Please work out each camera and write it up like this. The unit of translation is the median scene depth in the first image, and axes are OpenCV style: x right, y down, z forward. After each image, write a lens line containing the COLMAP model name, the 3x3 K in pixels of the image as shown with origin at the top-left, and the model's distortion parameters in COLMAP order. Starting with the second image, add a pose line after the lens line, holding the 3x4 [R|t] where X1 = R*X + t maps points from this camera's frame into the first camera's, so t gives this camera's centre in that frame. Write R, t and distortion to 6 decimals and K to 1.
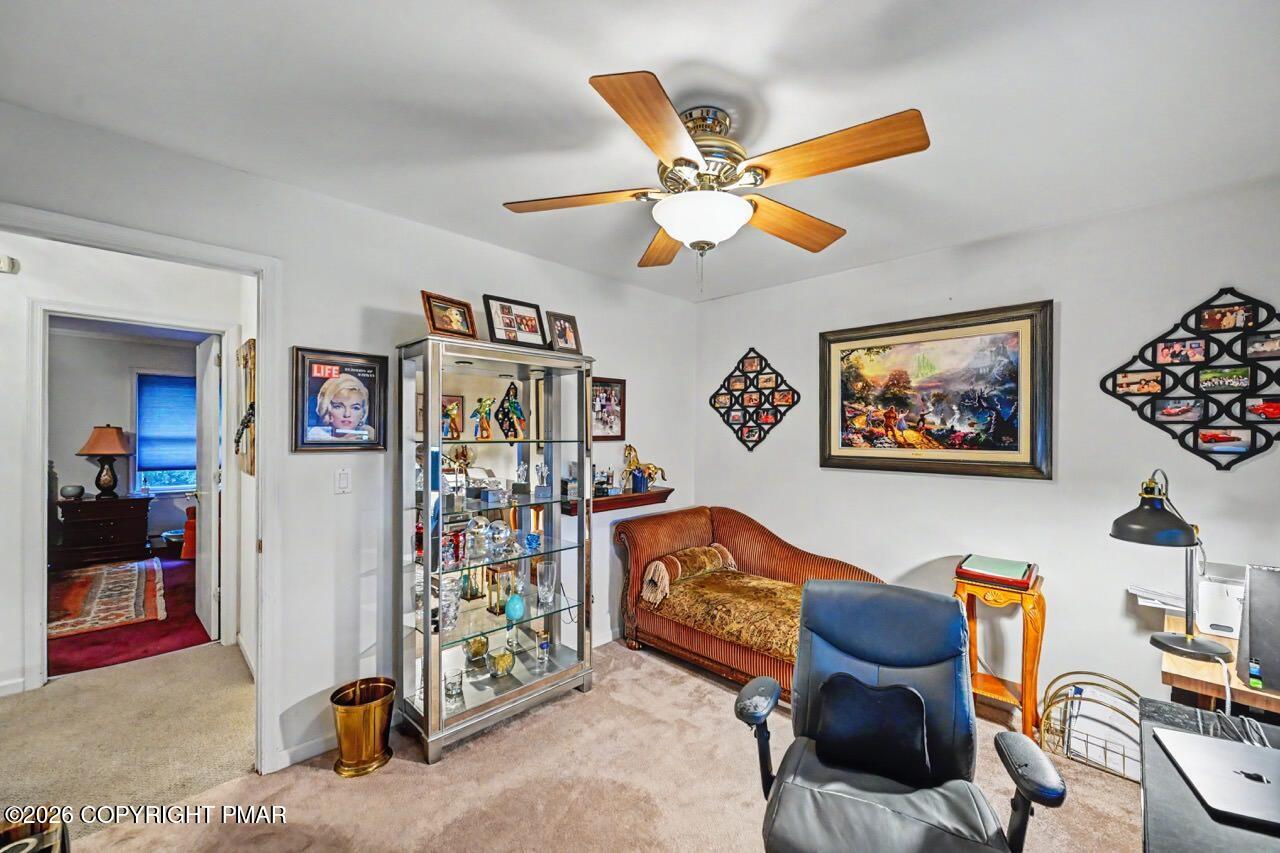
lens RADIAL K [[507.6, 0, 634.8], [0, 507.6, 431.5], [0, 0, 1]] dist [-0.000611, 0.000383]
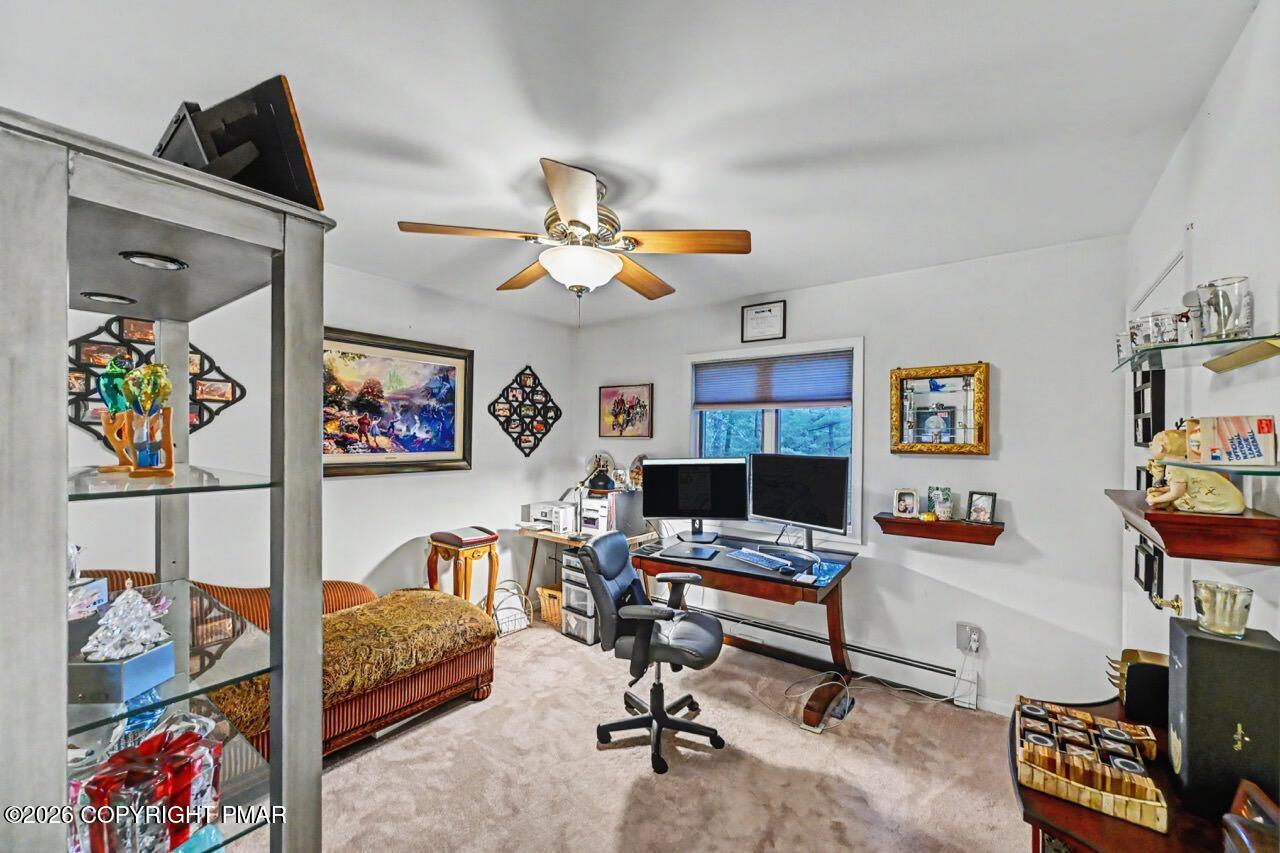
lens RADIAL K [[507.6, 0, 629.3], [0, 507.6, 431.8], [0, 0, 1]] dist [-0.000611, 0.000383]
pose [[-0.146876, 0.006577, 0.989133, -0.689533], [-0.006301, 0.999951, -0.007584, -0.007353], [-0.989135, -0.007346, -0.146827, 0.702659]]
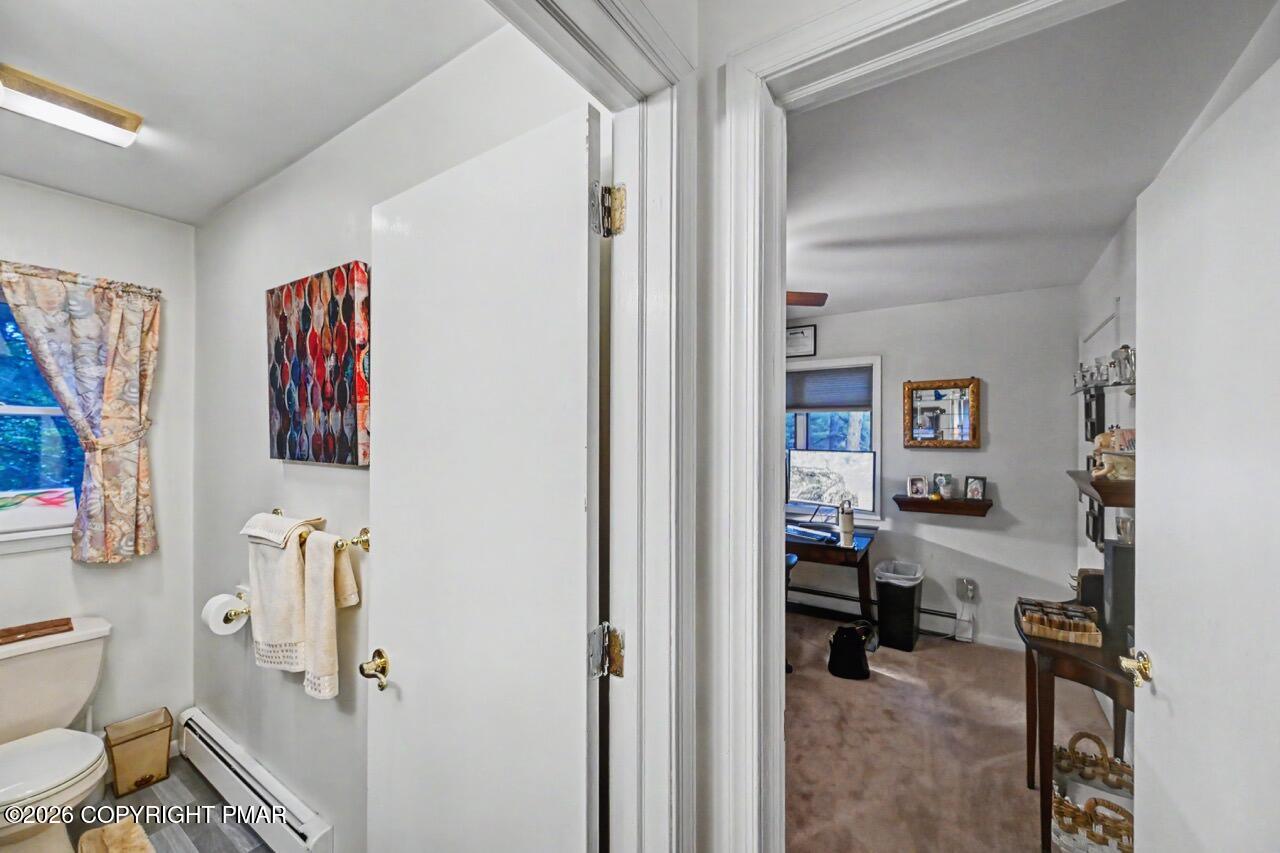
lens RADIAL K [[507.6, 0, 636.0], [0, 507.6, 433.2], [0, 0, 1]] dist [-0.000611, 0.000383]
pose [[-0.203429, 0.001117, 0.979089, -1.232263], [0.005935, 0.999982, 0.000092, -0.035253], [-0.979072, 0.005829, -0.203432, 1.425355]]
